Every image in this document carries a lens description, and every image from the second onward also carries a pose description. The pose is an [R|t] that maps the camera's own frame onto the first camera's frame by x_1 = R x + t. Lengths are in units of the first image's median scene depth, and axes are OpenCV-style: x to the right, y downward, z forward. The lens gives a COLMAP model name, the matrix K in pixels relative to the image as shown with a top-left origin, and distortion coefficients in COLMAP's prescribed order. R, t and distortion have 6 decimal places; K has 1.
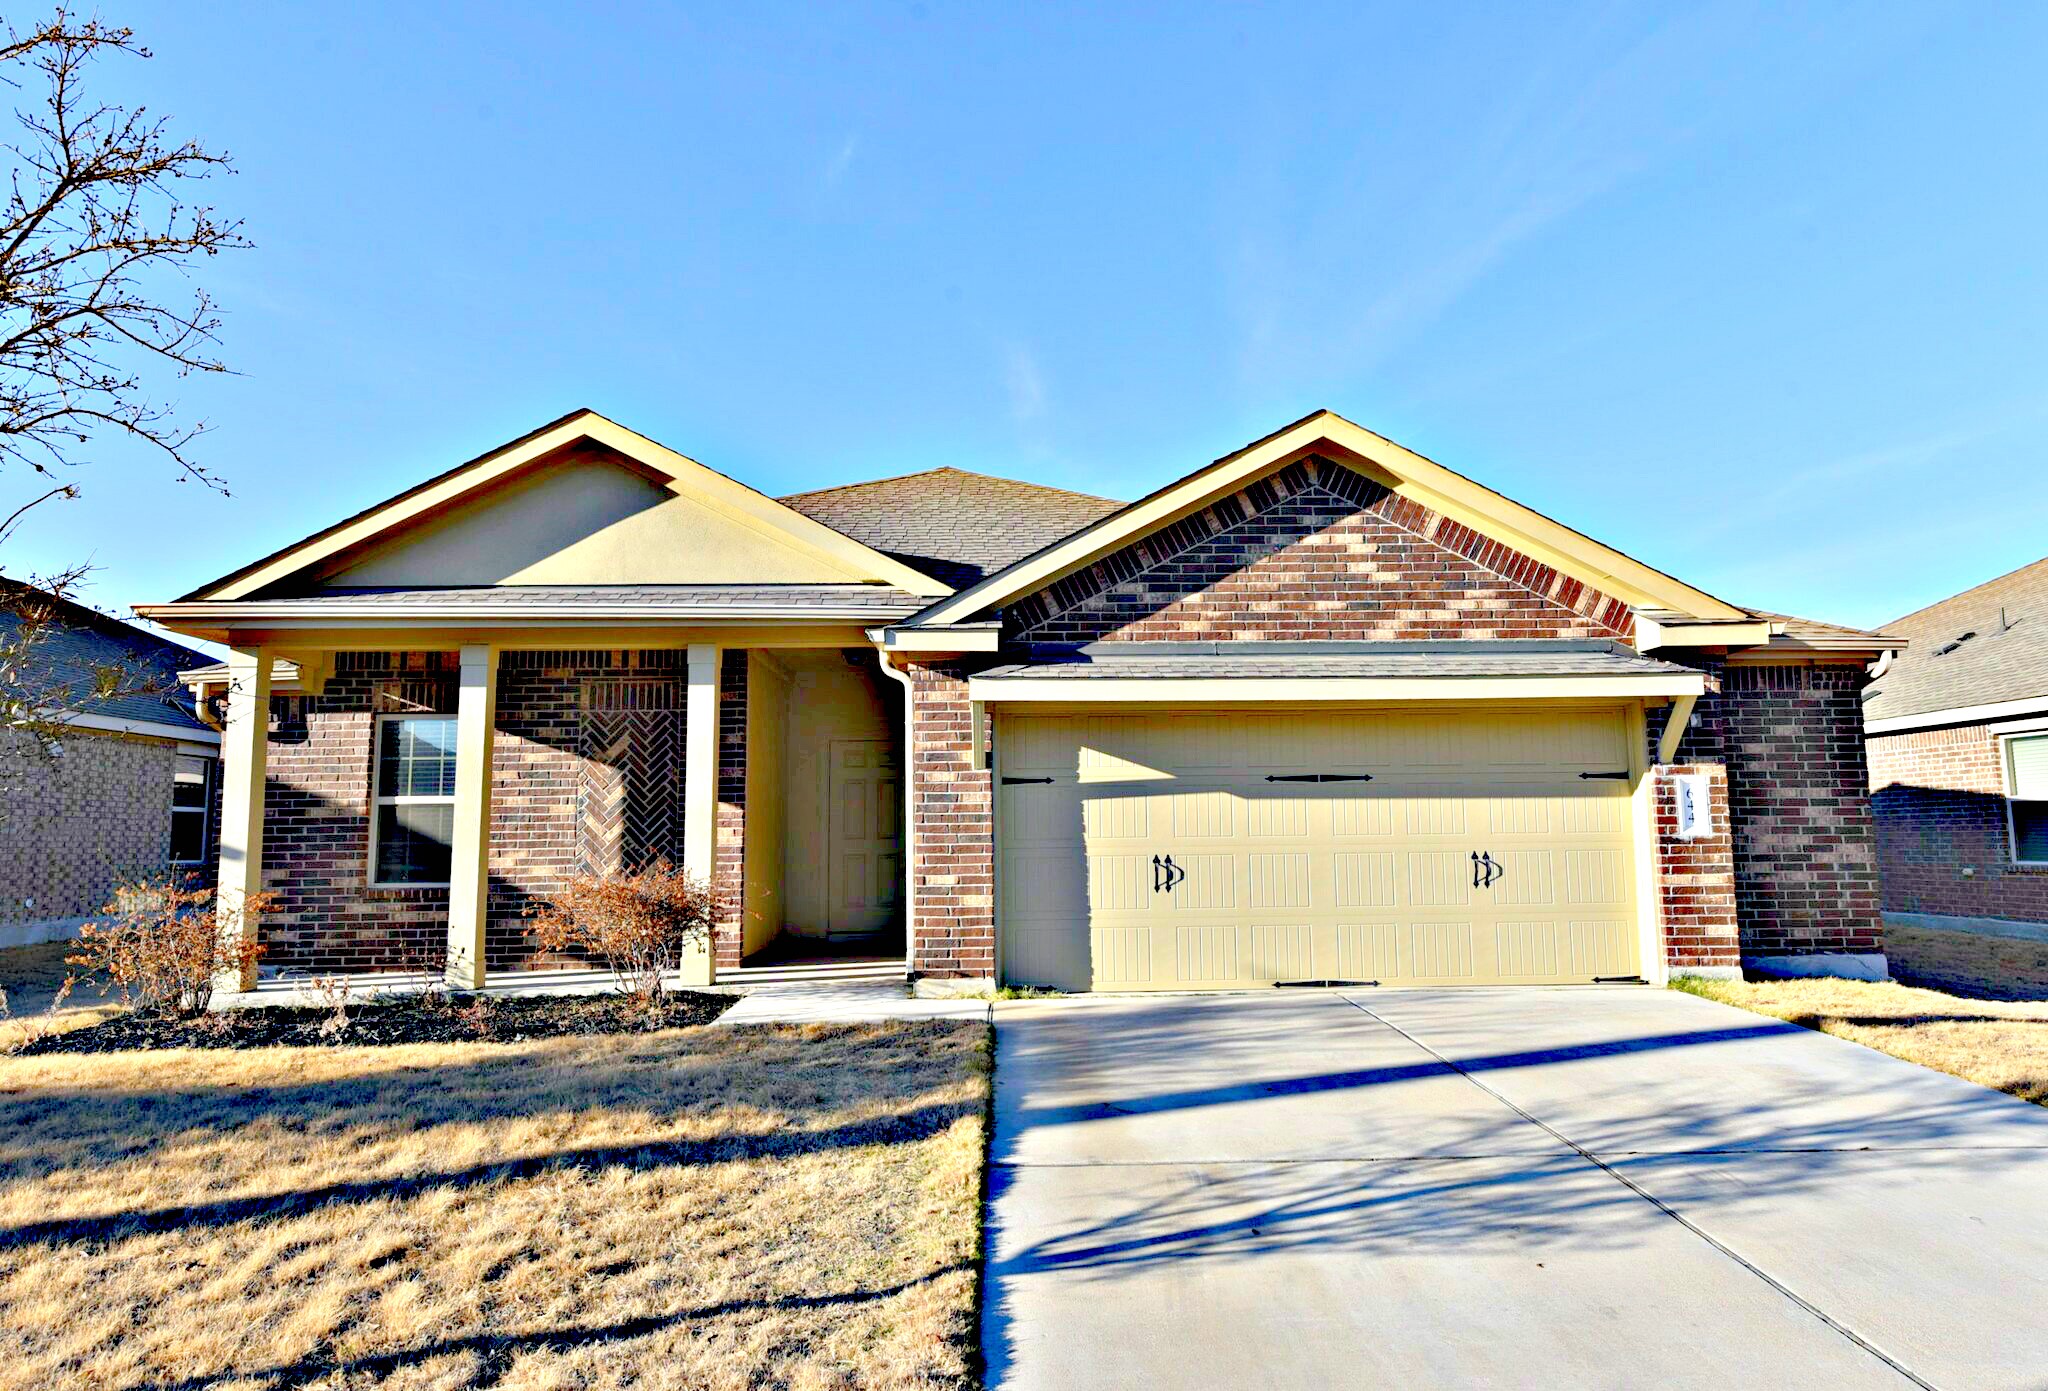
lens RADIAL K [[1251.8, 0, 1024.0], [0, 1251.8, 695.5], [0, 0, 1]] dist [-0.002890, -0.000898]
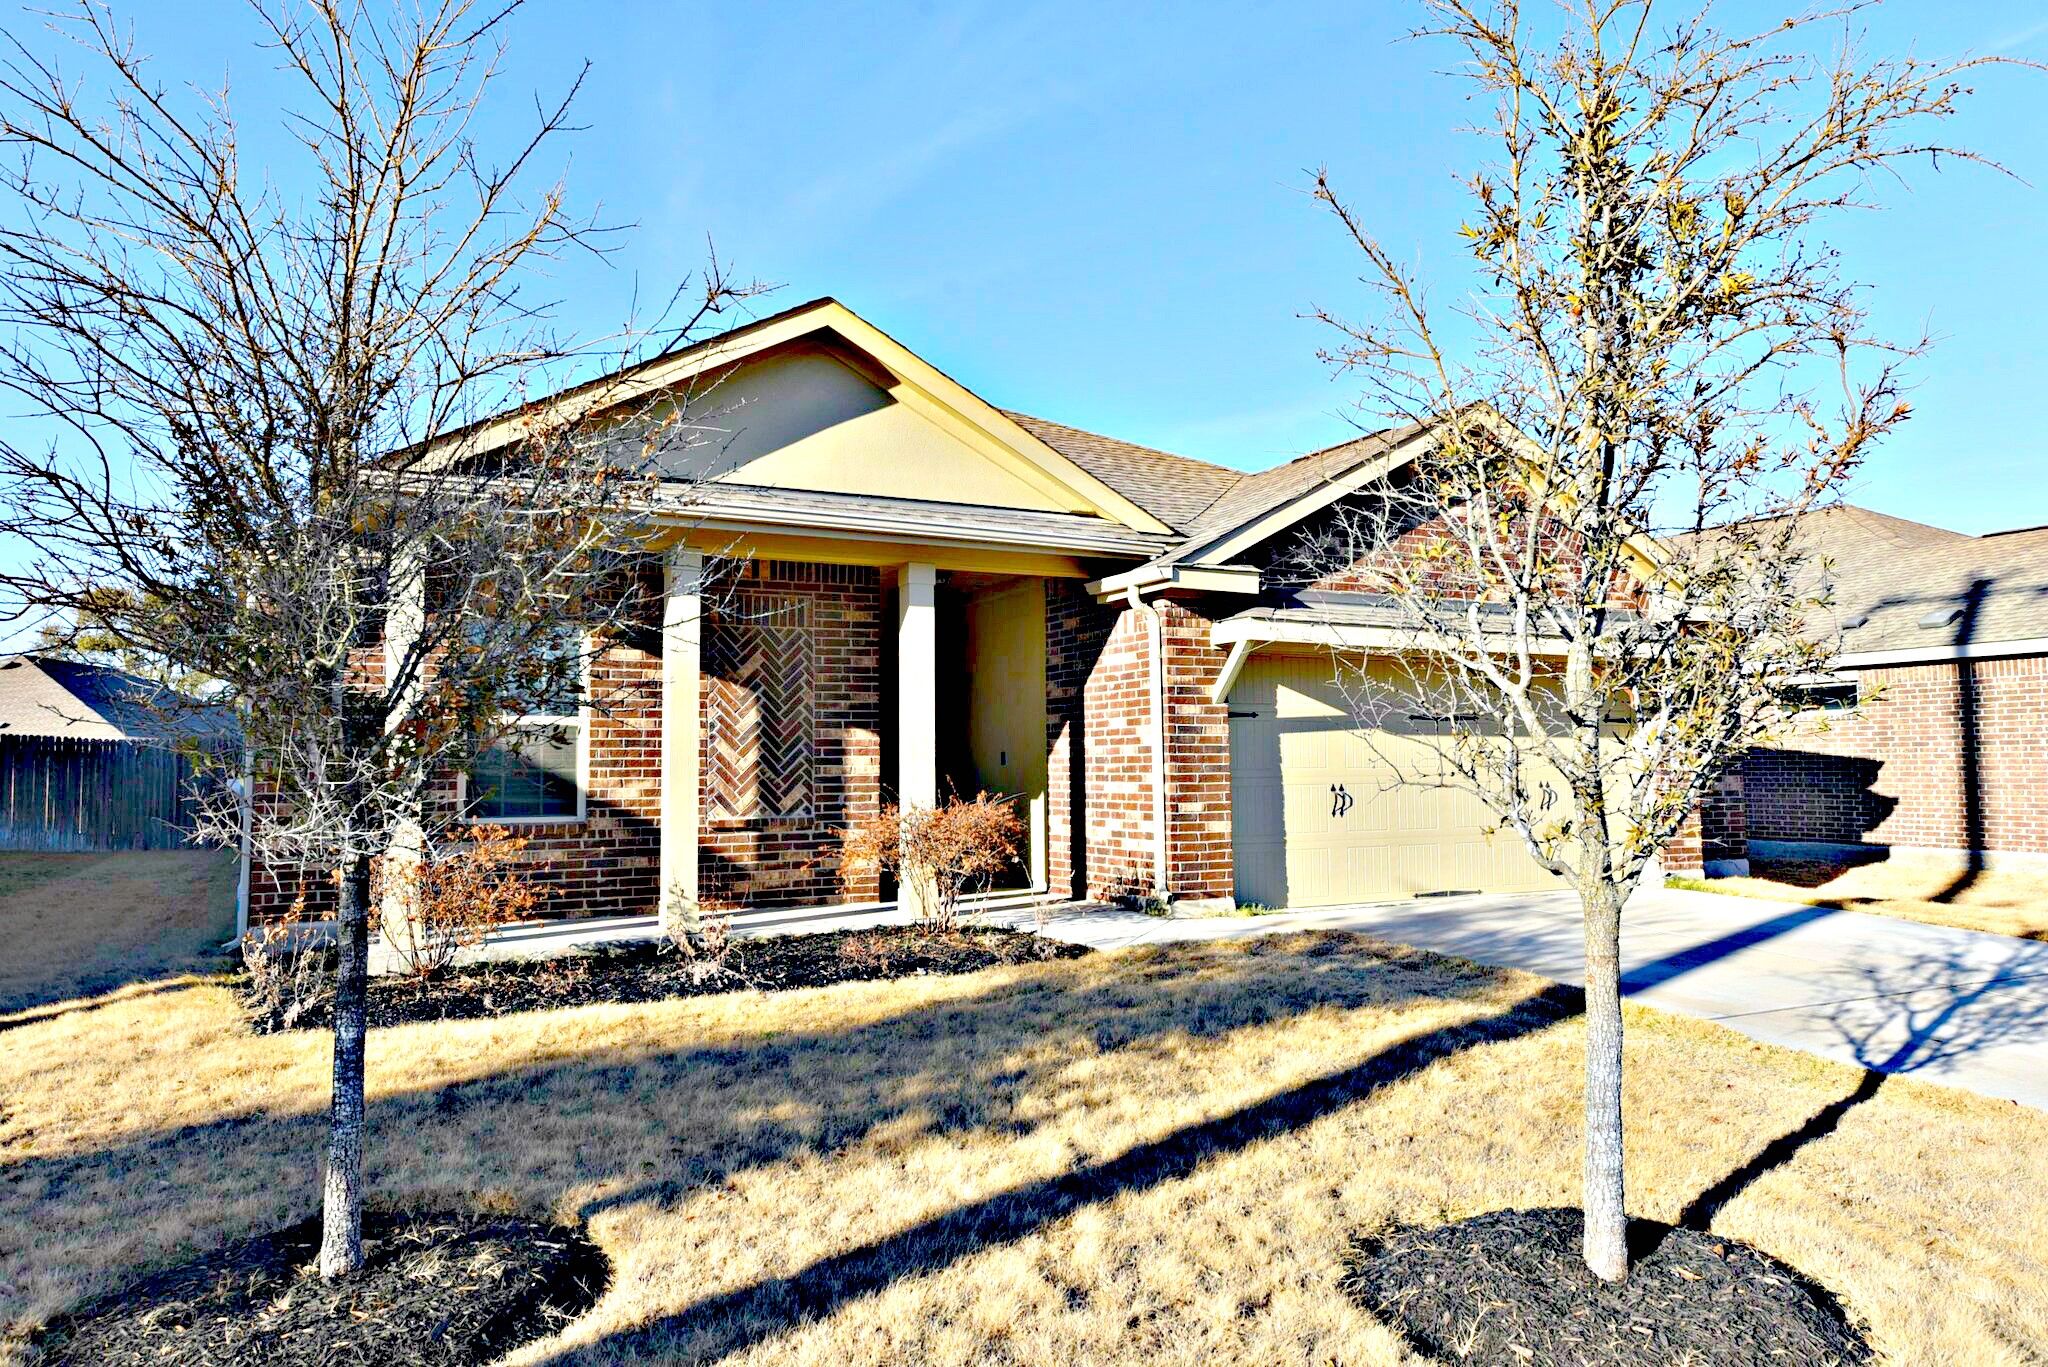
lens RADIAL K [[1375.3, 0, 1024.0], [0, 1375.3, 683.5], [0, 0, 1]] dist [0.000651, -0.000016]
pose [[0.902981, 0.031247, 0.428544, -0.653342], [-0.052591, 0.997891, 0.038053, 0.006224], [-0.426451, -0.056899, 0.902719, 0.019123]]
